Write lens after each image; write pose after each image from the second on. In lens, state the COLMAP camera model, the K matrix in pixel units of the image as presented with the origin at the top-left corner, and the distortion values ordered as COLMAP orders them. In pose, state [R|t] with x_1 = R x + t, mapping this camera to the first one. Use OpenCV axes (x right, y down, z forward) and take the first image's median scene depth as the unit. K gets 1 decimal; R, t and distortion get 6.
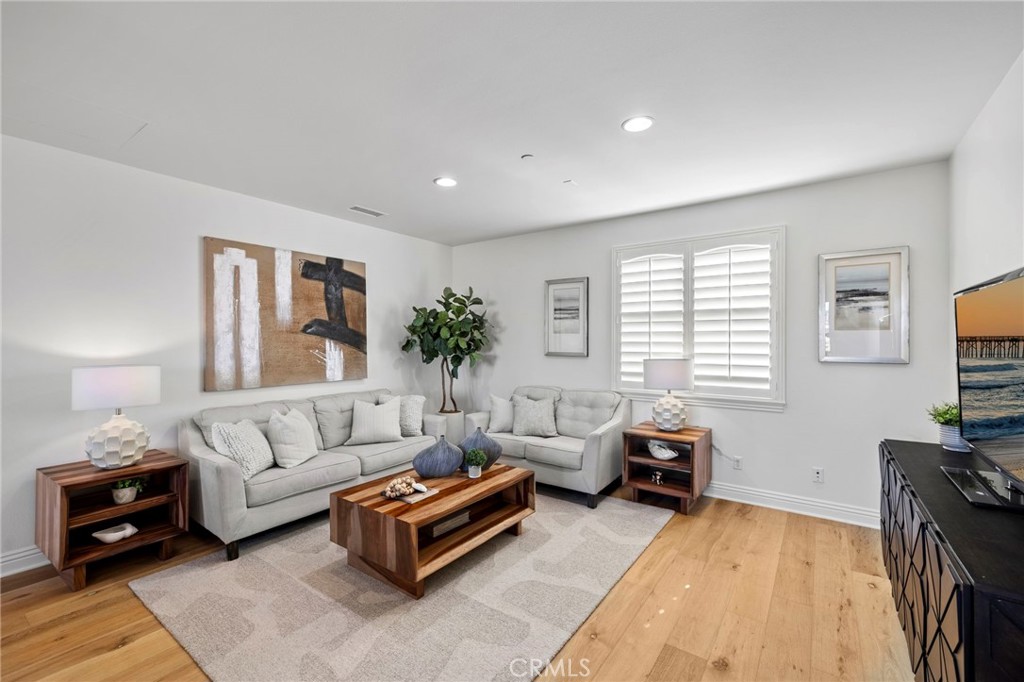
lens RADIAL K [[435.6, 0, 508.8], [0, 435.6, 340.5], [0, 0, 1]] dist [-0.000155, -0.000235]
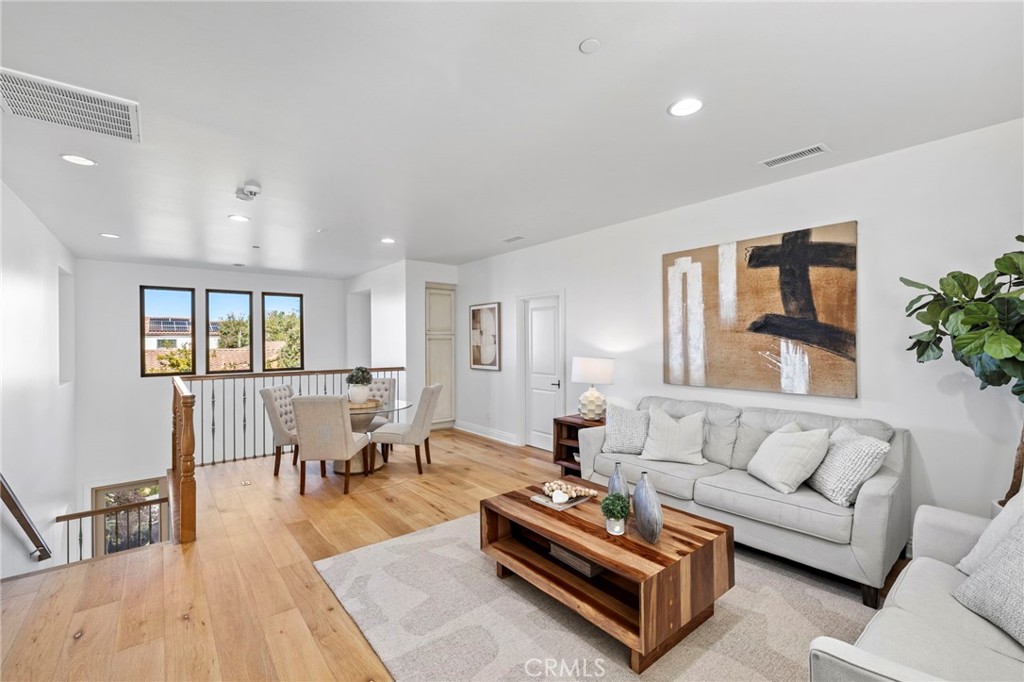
lens RADIAL K [[435.6, 0, 508.8], [0, 435.6, 340.5], [0, 0, 1]] dist [-0.000155, -0.000235]
pose [[-0.266589, 0.000299, -0.963810, 0.505146], [0.004600, 0.999989, -0.000962, -0.001231], [0.963799, -0.004690, -0.266588, 0.788611]]
